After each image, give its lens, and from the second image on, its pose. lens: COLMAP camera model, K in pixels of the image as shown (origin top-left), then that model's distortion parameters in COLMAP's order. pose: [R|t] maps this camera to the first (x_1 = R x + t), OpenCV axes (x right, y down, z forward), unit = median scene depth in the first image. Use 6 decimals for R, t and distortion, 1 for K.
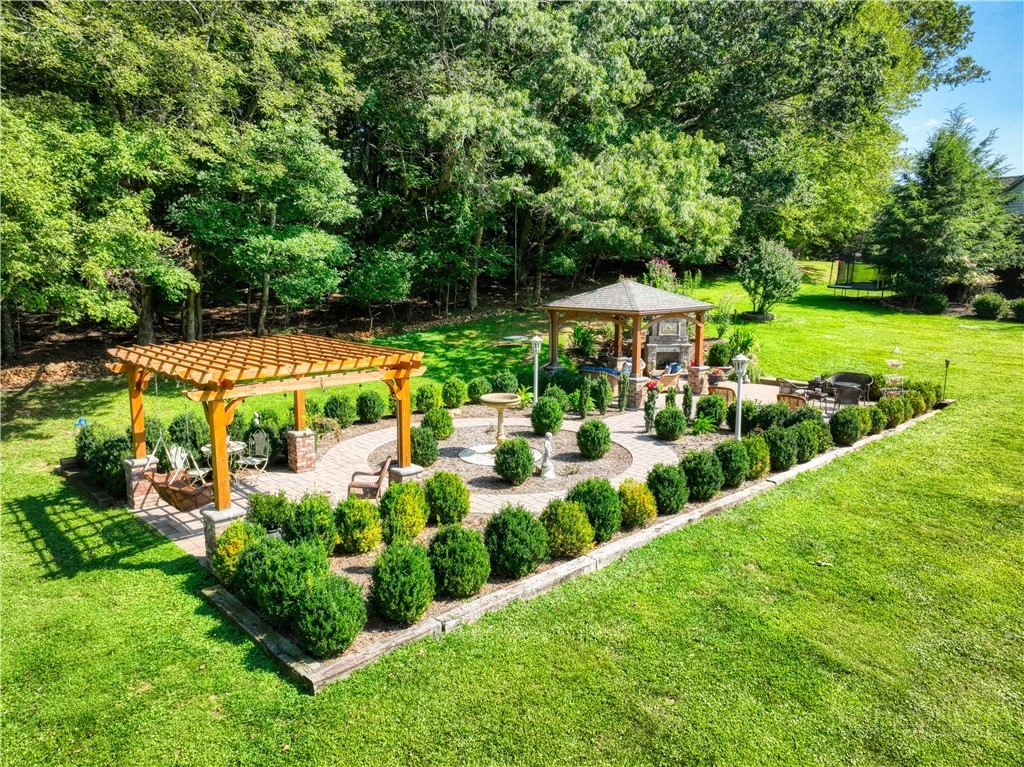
lens RADIAL K [[719.4, 0, 512.0], [0, 719.4, 383.5], [0, 0, 1]] dist [-0.005148, 0.002731]
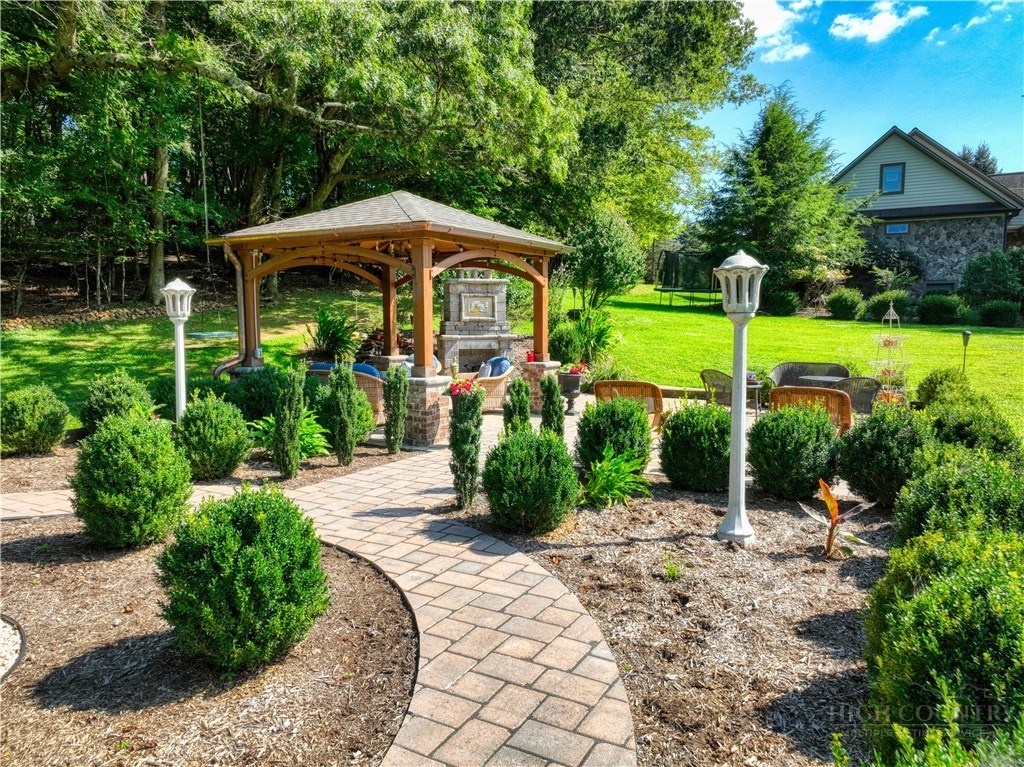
lens RADIAL K [[719.4, 0, 512.0], [0, 719.4, 383.5], [0, 0, 1]] dist [-0.005148, 0.002731]
pose [[0.957942, -0.027216, 0.285668, 0.080719], [0.045778, 0.997237, -0.058499, 0.020478], [-0.283287, 0.069116, 0.956542, 0.463972]]
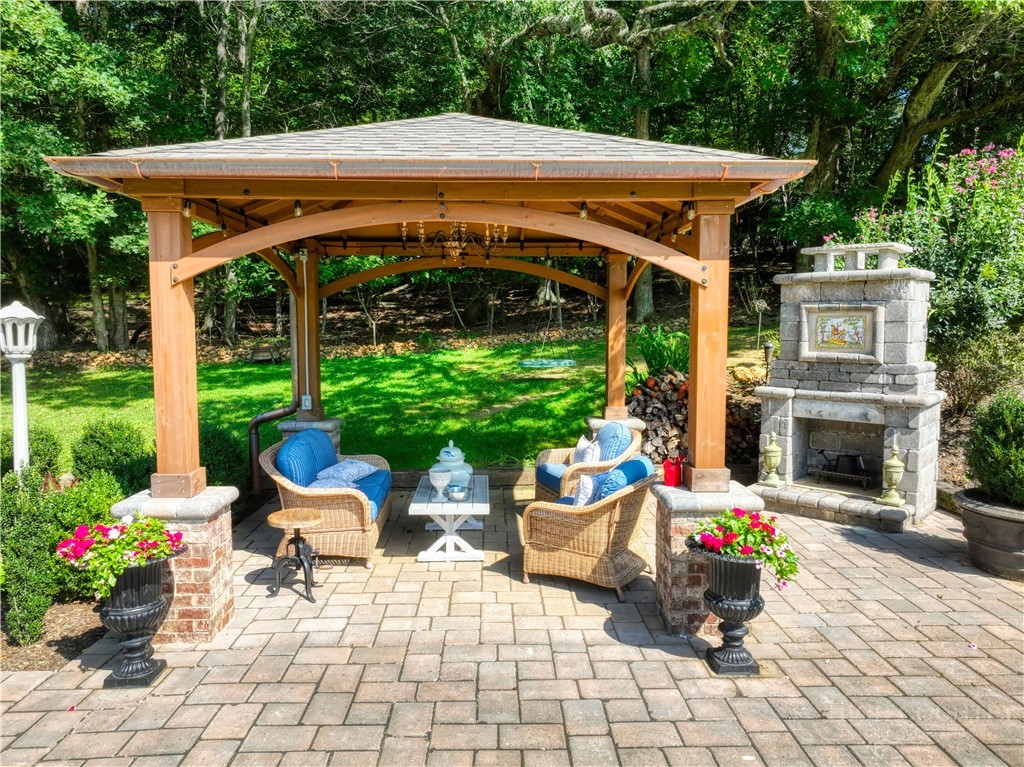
lens RADIAL K [[719.4, 0, 512.0], [0, 719.4, 383.5], [0, 0, 1]] dist [-0.005148, 0.002731]
pose [[0.732492, 0.053722, -0.678653, 0.327686], [-0.110299, 0.993075, -0.040438, -0.034970], [0.671781, 0.104475, 0.733345, 0.757607]]
